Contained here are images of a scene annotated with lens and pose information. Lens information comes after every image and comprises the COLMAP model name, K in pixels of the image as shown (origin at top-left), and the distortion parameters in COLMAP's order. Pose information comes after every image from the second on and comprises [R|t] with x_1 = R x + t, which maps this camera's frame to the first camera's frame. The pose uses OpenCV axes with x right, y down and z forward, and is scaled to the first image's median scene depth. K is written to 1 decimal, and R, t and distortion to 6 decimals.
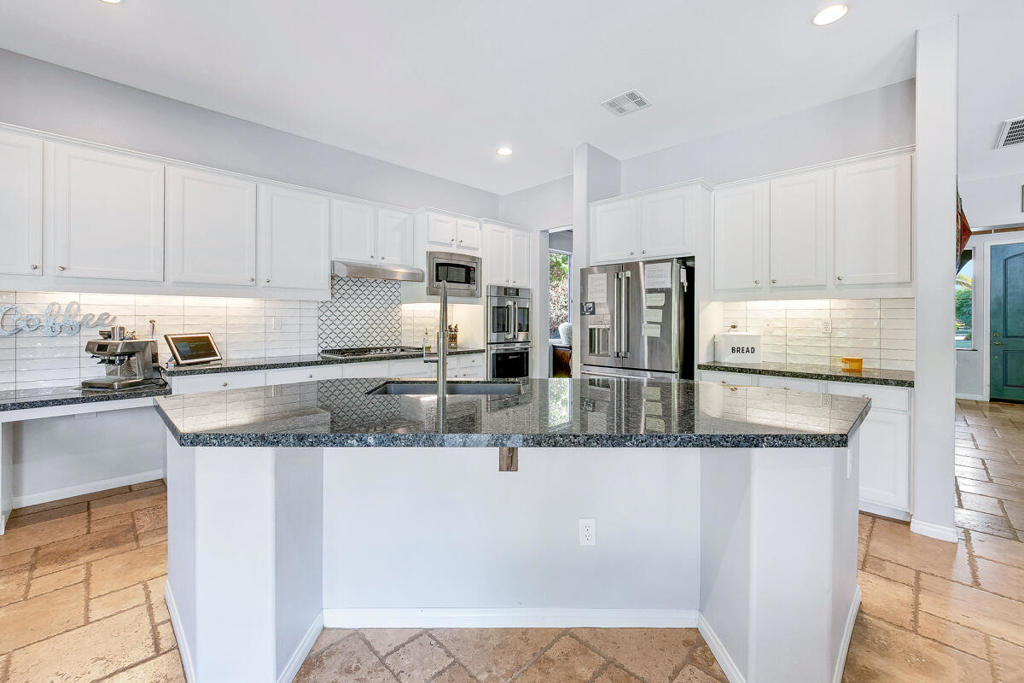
lens RADIAL K [[414.4, 0, 506.8], [0, 414.4, 318.2], [0, 0, 1]] dist [-0.002120, -0.000160]
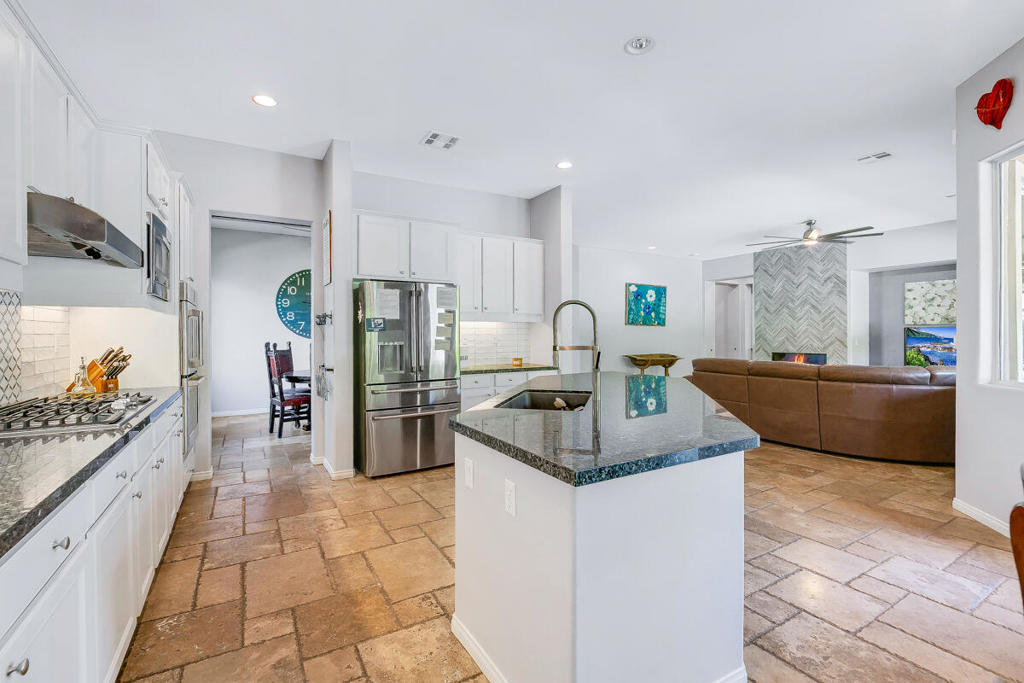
lens RADIAL K [[453.0, 0, 508.4], [0, 453.0, 336.4], [0, 0, 1]] dist [0.002143, -0.011064]
pose [[0.248281, -0.006822, 0.968664, -0.650009], [0.006862, 0.999963, 0.005284, 0.000524], [-0.968664, 0.005335, 0.248319, 0.403333]]
